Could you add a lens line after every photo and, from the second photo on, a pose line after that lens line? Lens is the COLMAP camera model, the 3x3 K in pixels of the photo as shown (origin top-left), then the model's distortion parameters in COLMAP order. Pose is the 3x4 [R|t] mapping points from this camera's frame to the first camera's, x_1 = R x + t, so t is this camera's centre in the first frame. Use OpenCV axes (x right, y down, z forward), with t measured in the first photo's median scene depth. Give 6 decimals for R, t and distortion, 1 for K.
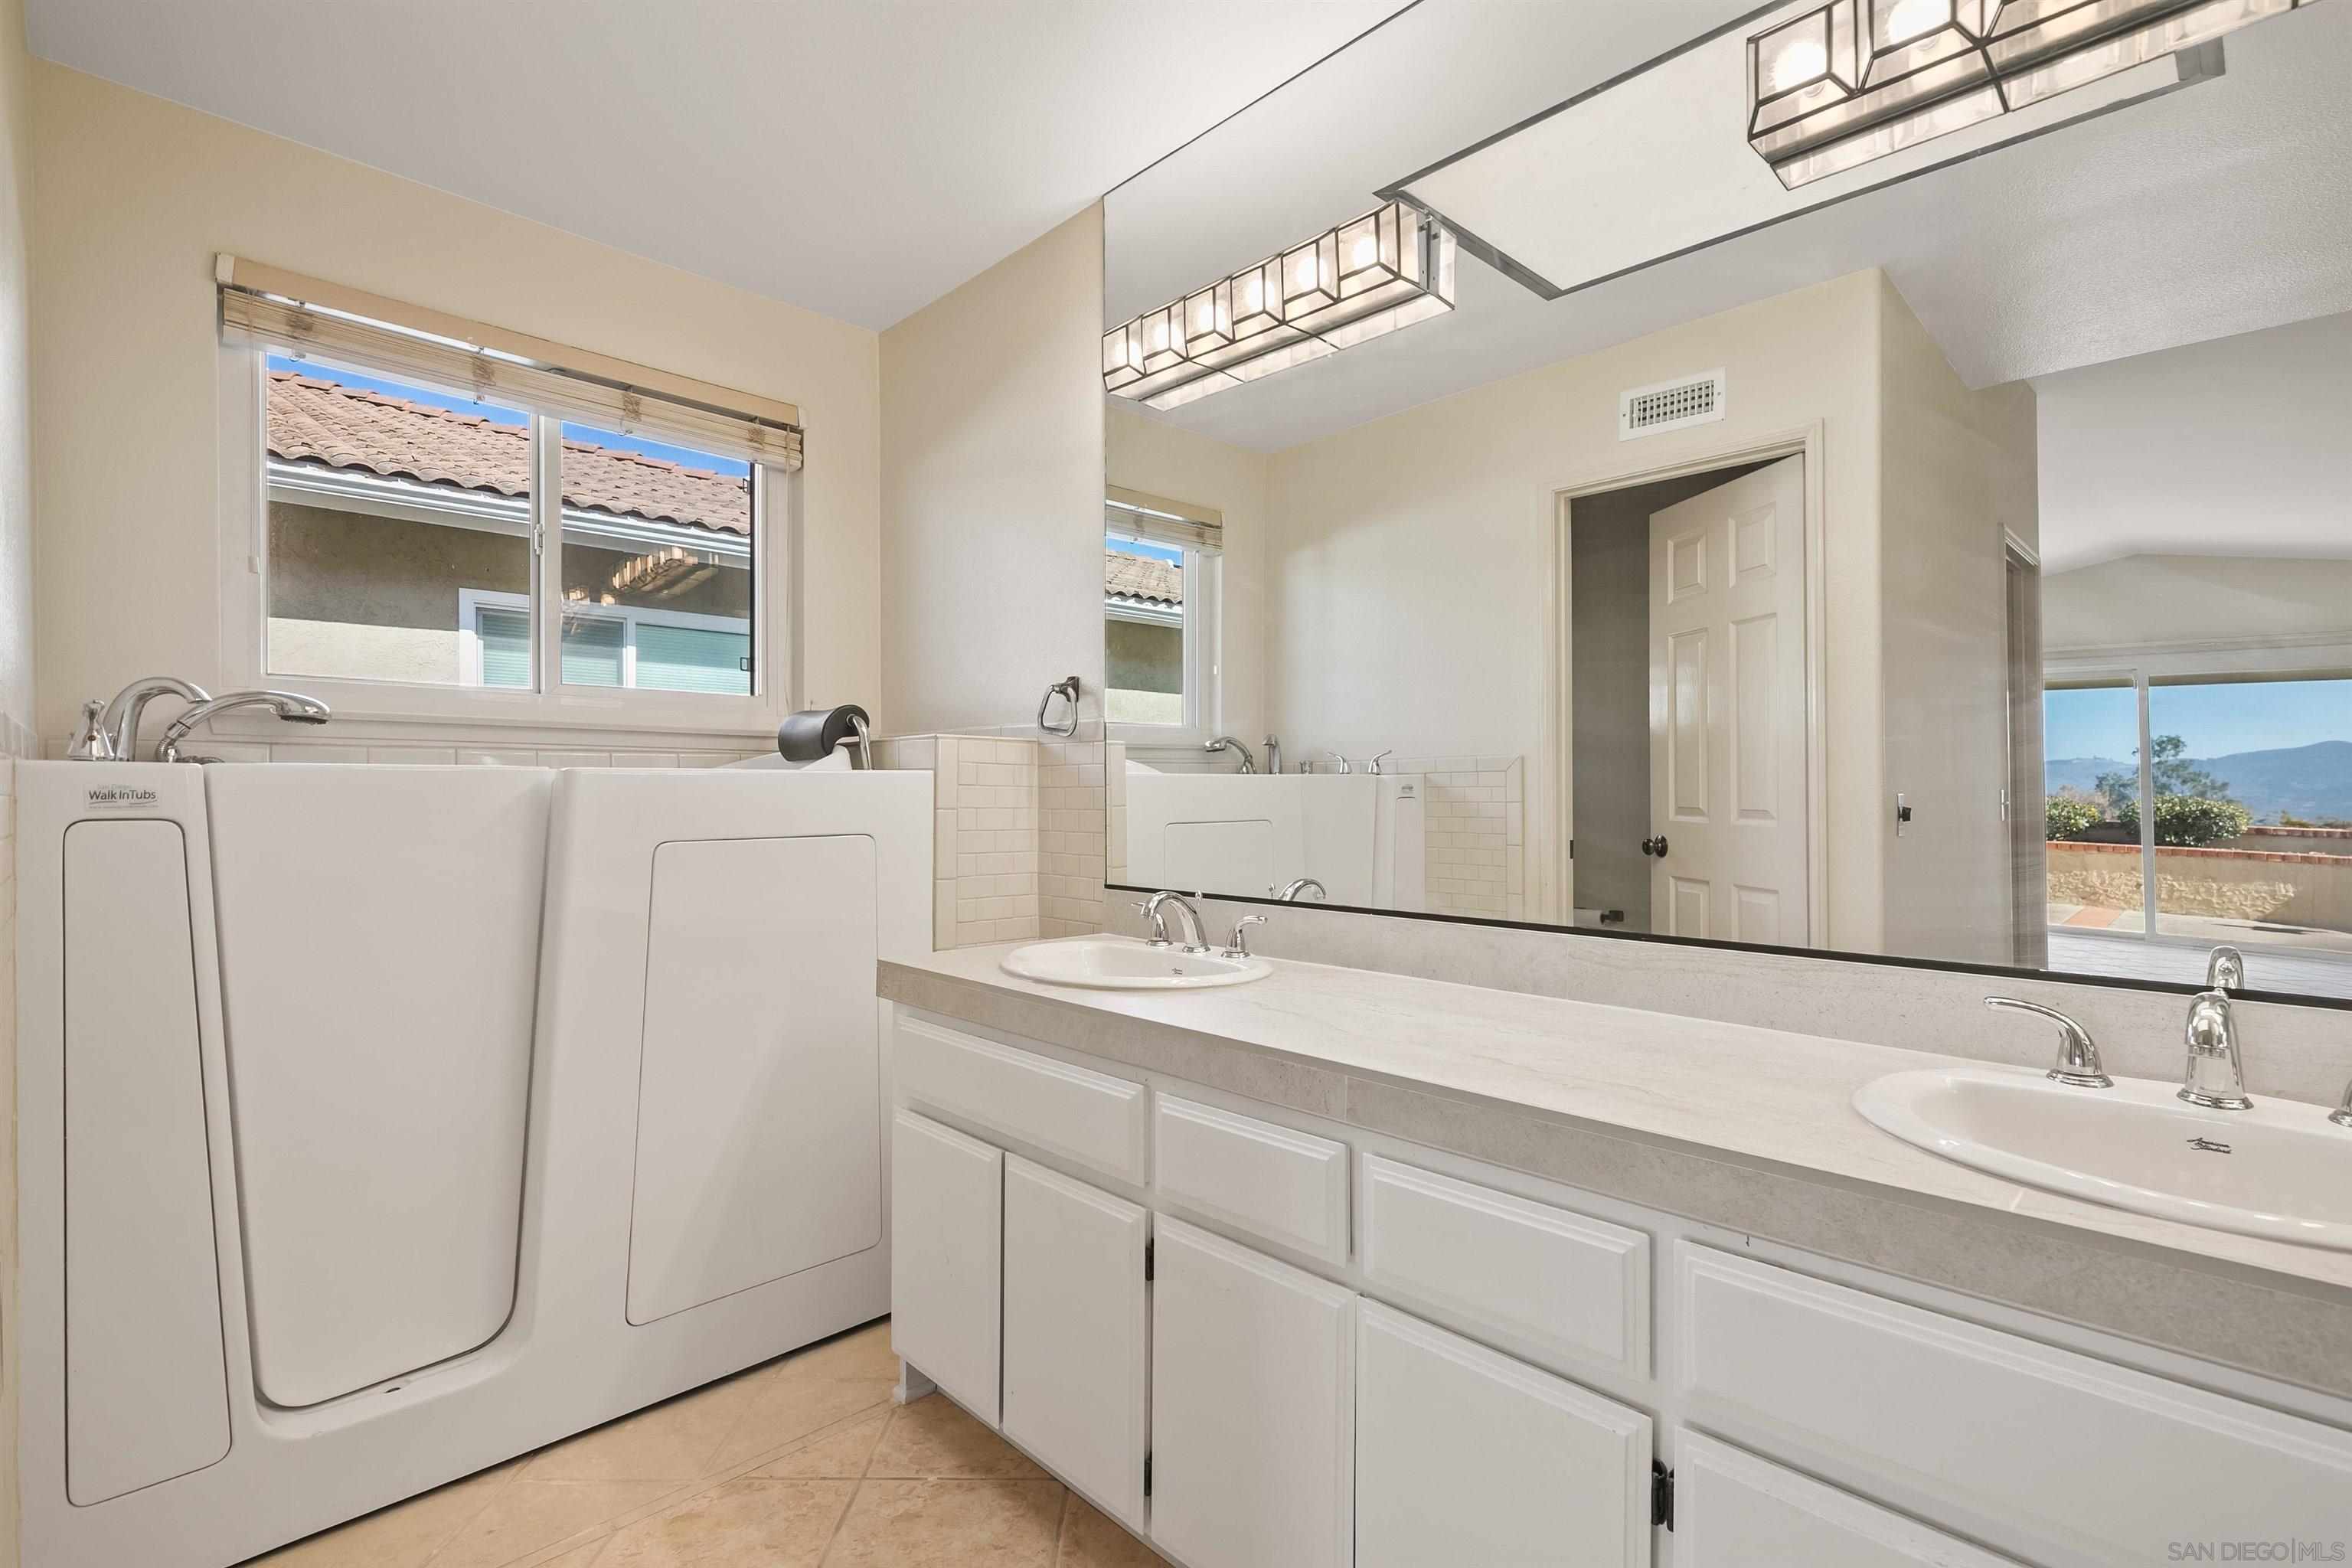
lens RADIAL K [[1044.9, 0, 1176.0], [0, 1044.9, 784.0], [0, 0, 1]] dist [-0.001566, -0.000689]
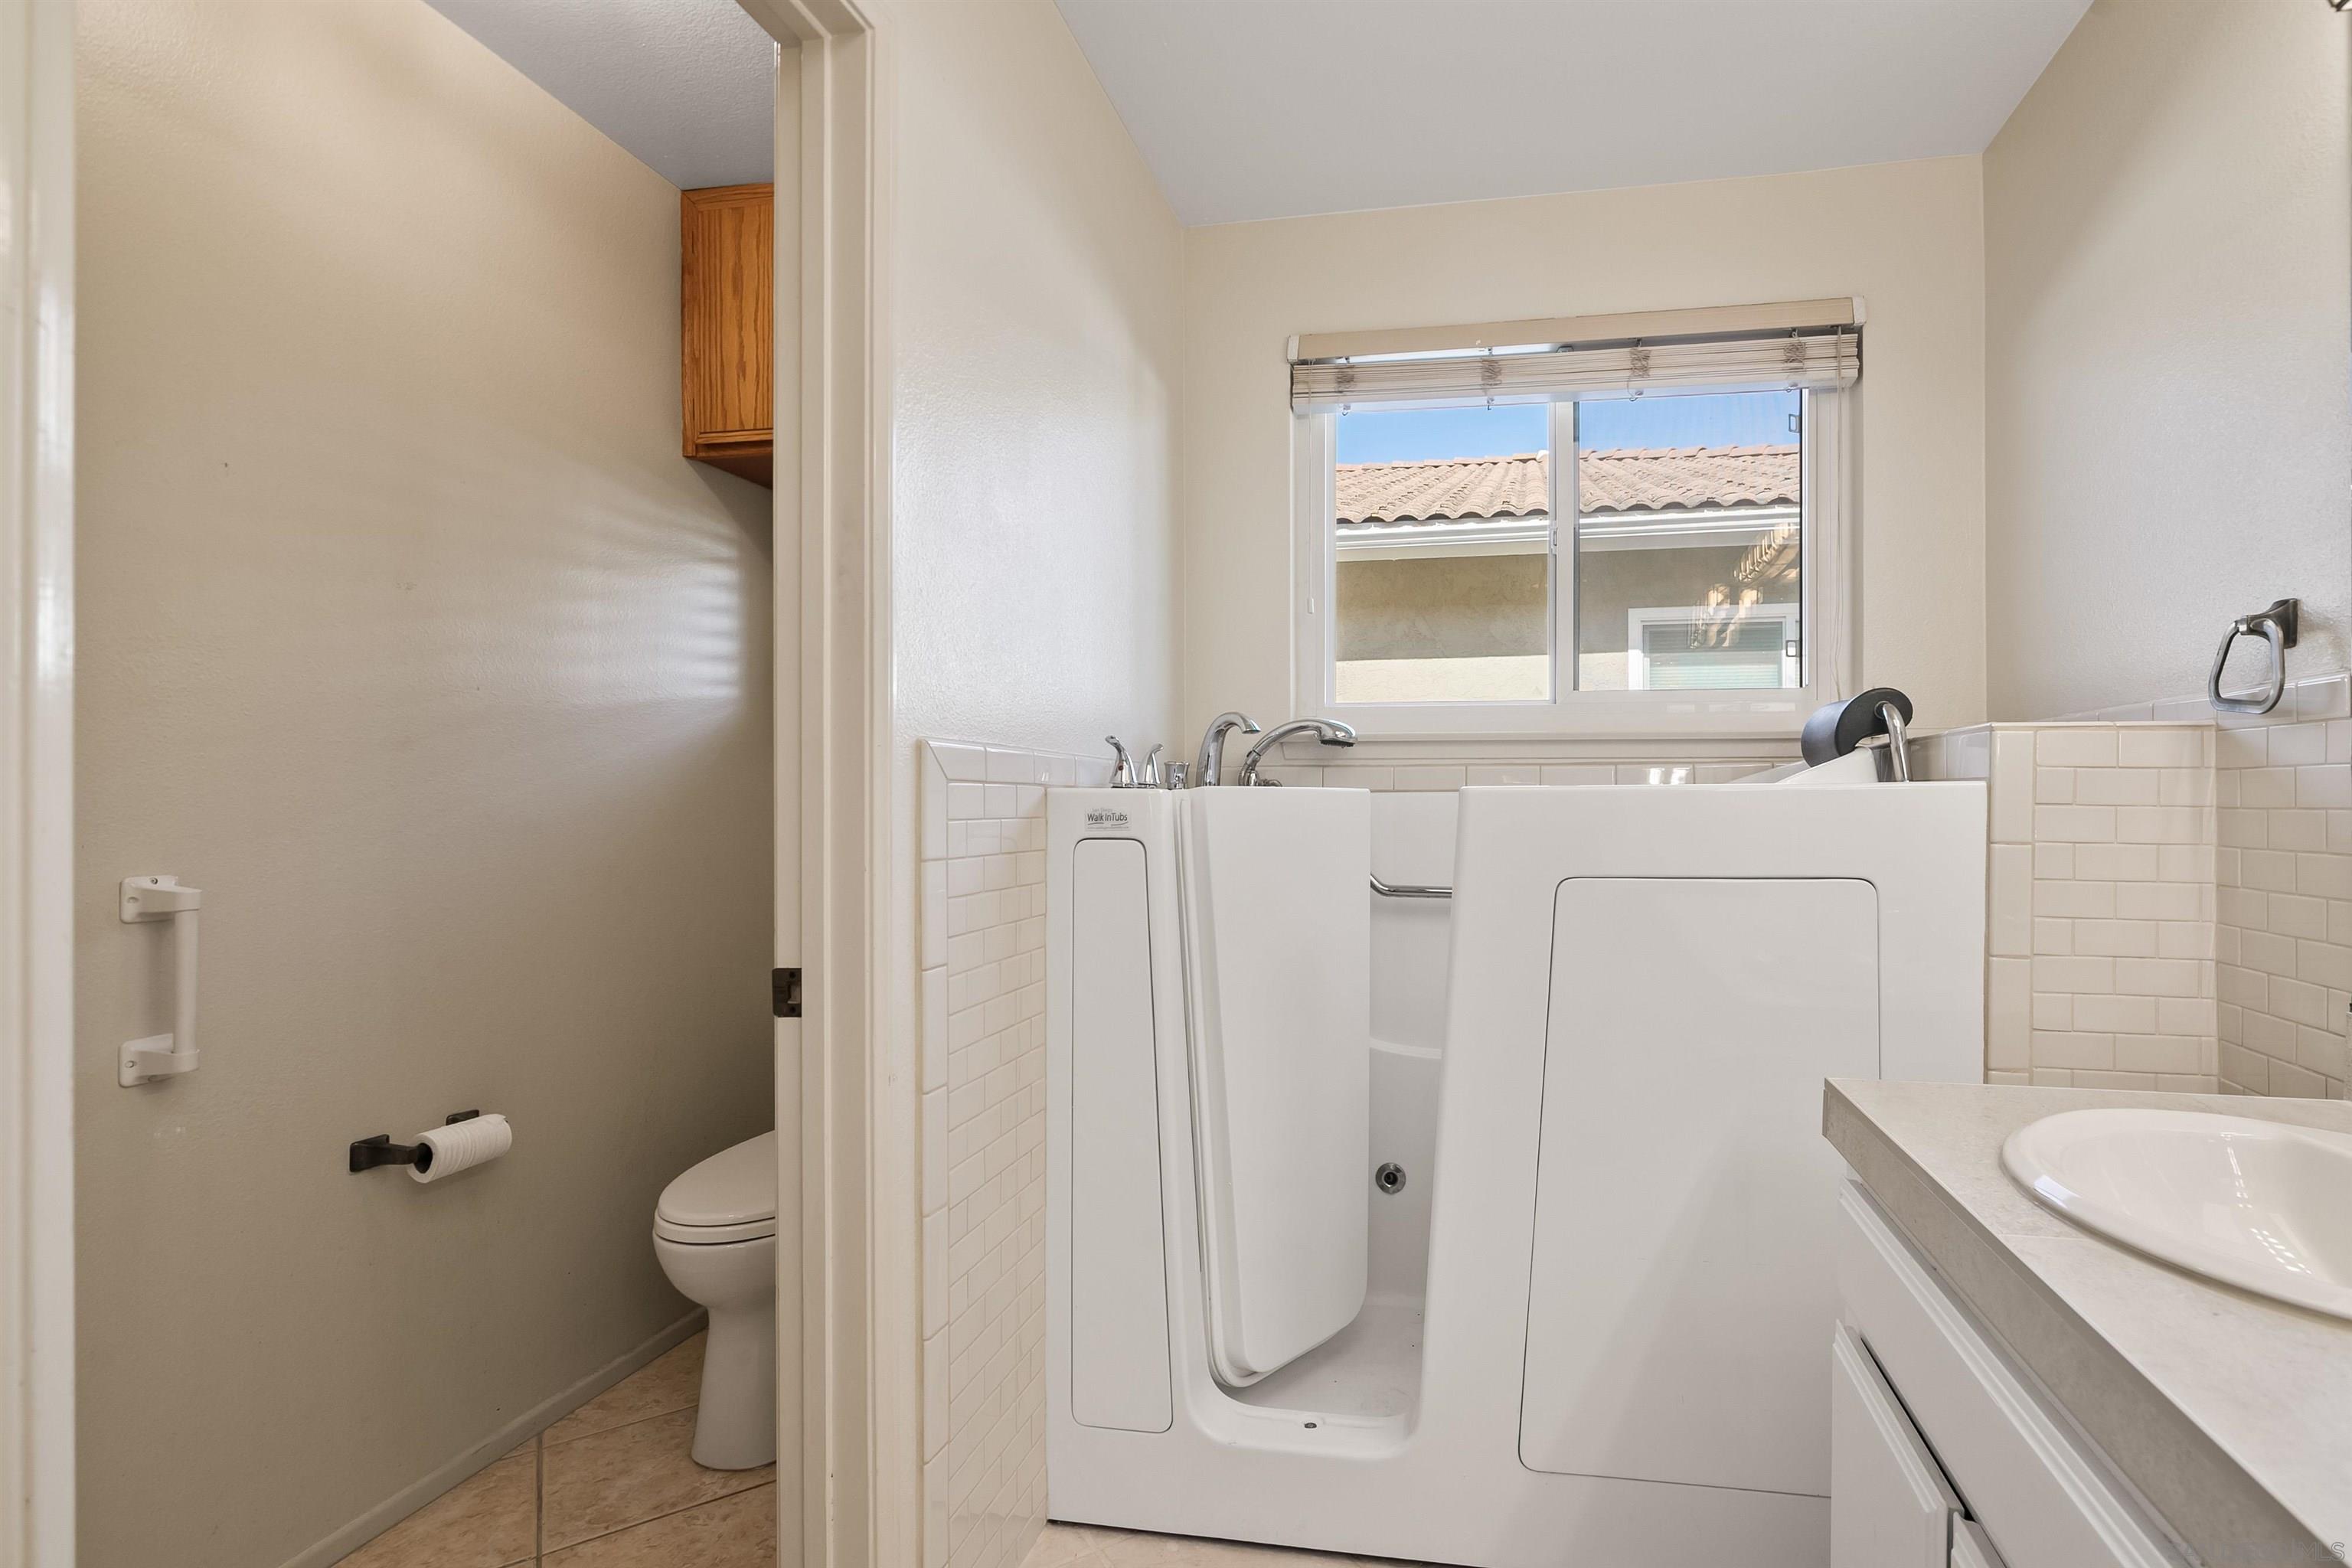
lens RADIAL K [[1092.8, 0, 1356.0], [0, 1092.8, 795.9], [0, 0, 1]] dist [-0.001195, -0.000058]
pose [[0.591536, -0.004132, -0.806268, 0.067777], [0.006561, 0.999978, -0.000311, -0.006088], [0.806252, -0.005106, 0.591550, 0.289083]]
